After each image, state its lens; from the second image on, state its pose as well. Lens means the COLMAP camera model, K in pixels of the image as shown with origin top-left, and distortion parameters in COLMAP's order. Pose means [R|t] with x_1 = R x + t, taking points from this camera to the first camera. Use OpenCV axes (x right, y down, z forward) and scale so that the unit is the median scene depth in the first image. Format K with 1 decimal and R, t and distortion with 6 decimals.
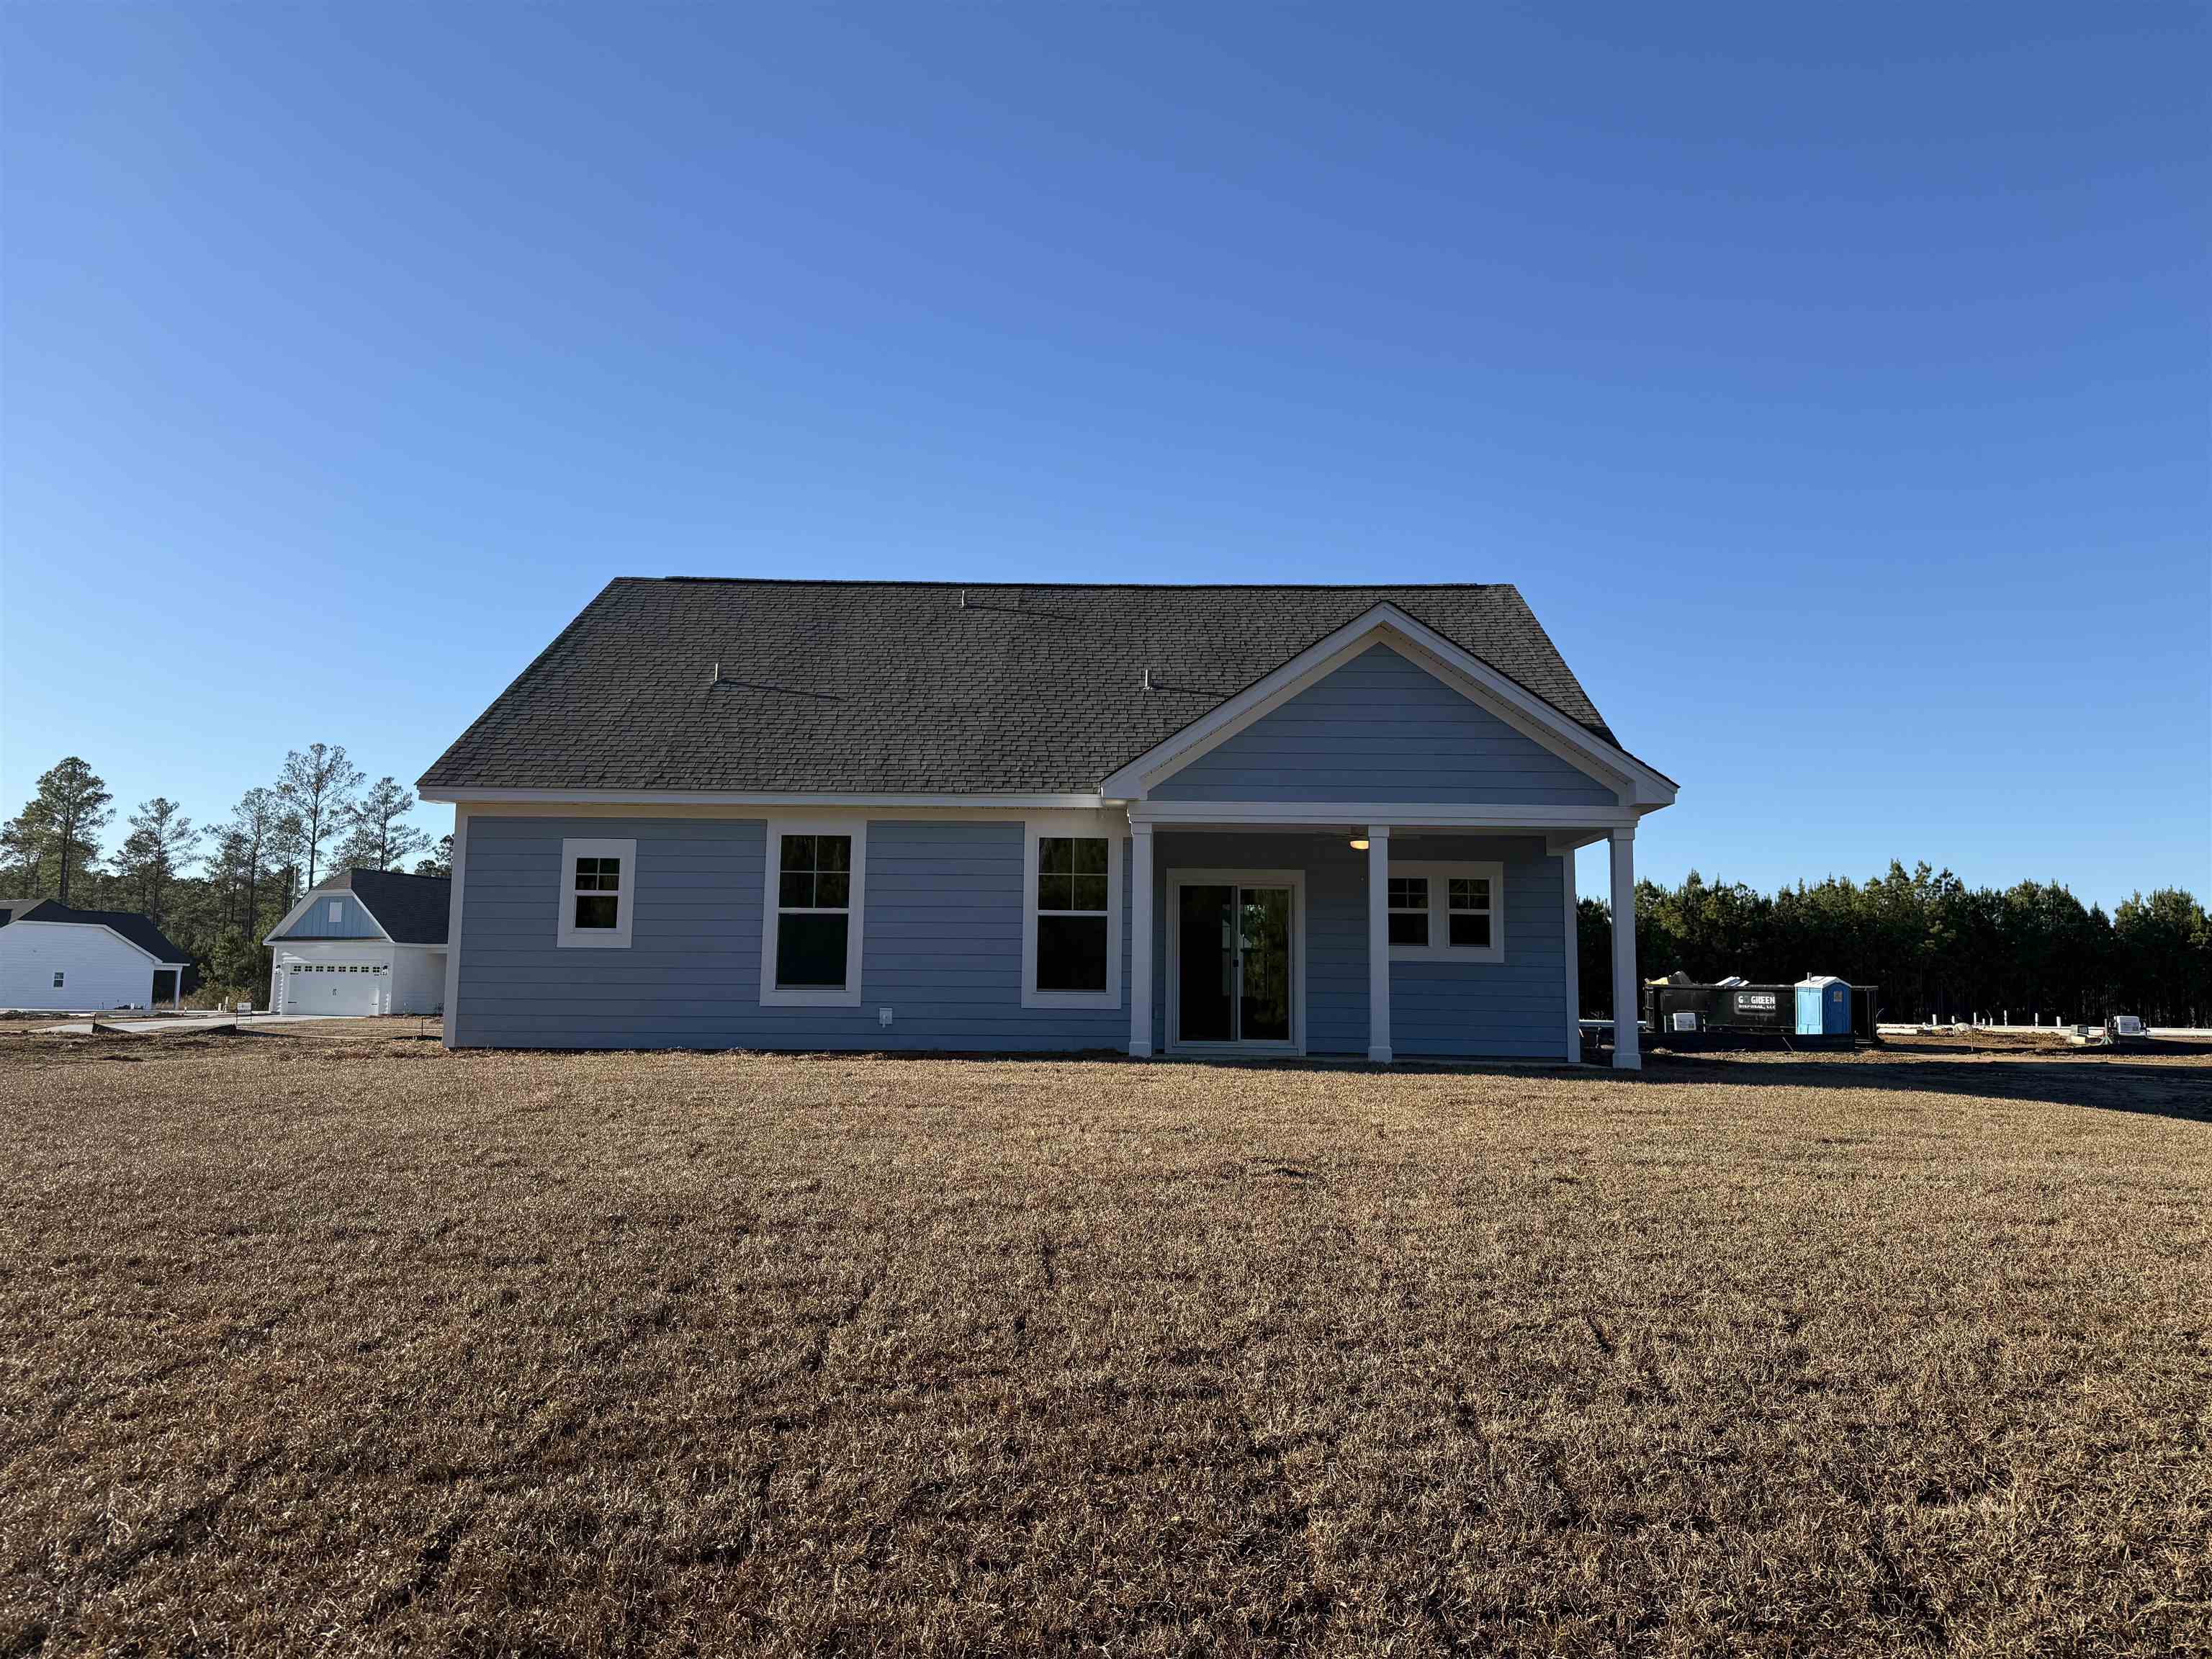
lens RADIAL K [[1551.4, 0, 1100.8], [0, 1551.4, 813.8], [0, 0, 1]] dist [0.020806, -0.021566]
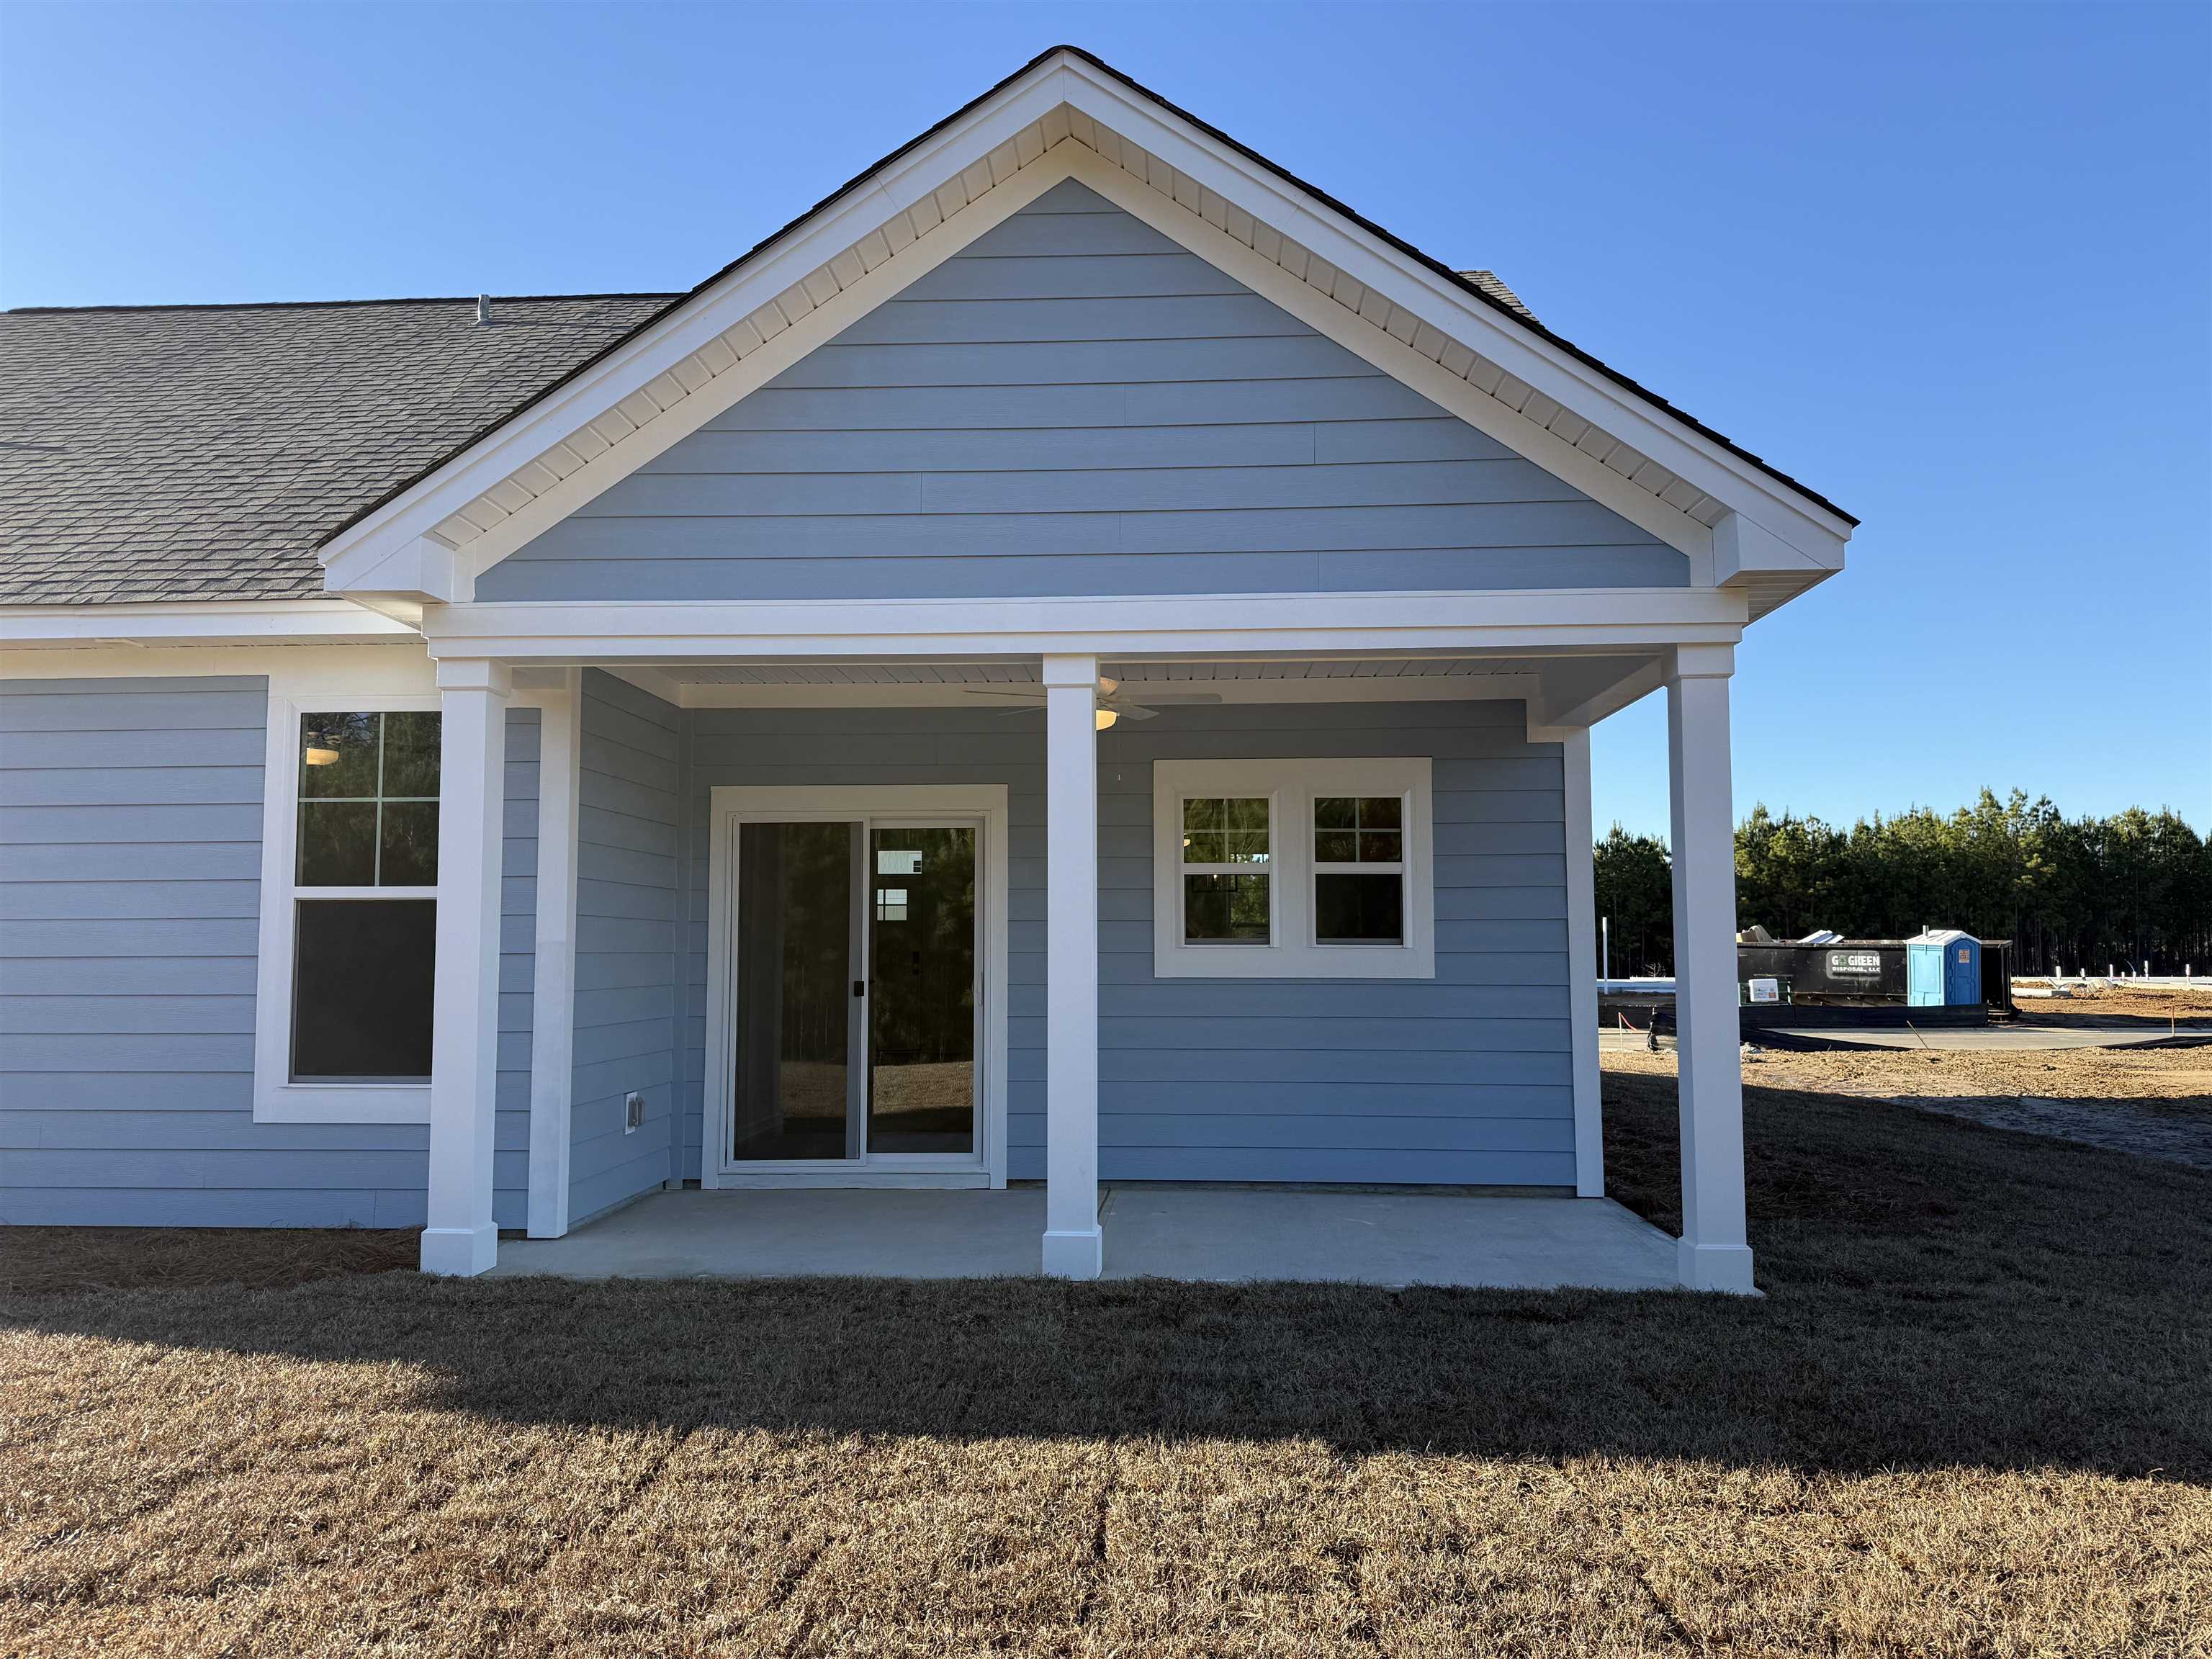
lens RADIAL K [[1551.4, 0, 1108.7], [0, 1551.4, 842.2], [0, 0, 1]] dist [0.020806, -0.021566]
pose [[0.999429, -0.017881, -0.028685, 0.051731], [0.019351, 0.998468, 0.051836, 0.008898], [0.027714, -0.052362, 0.998244, 0.158575]]
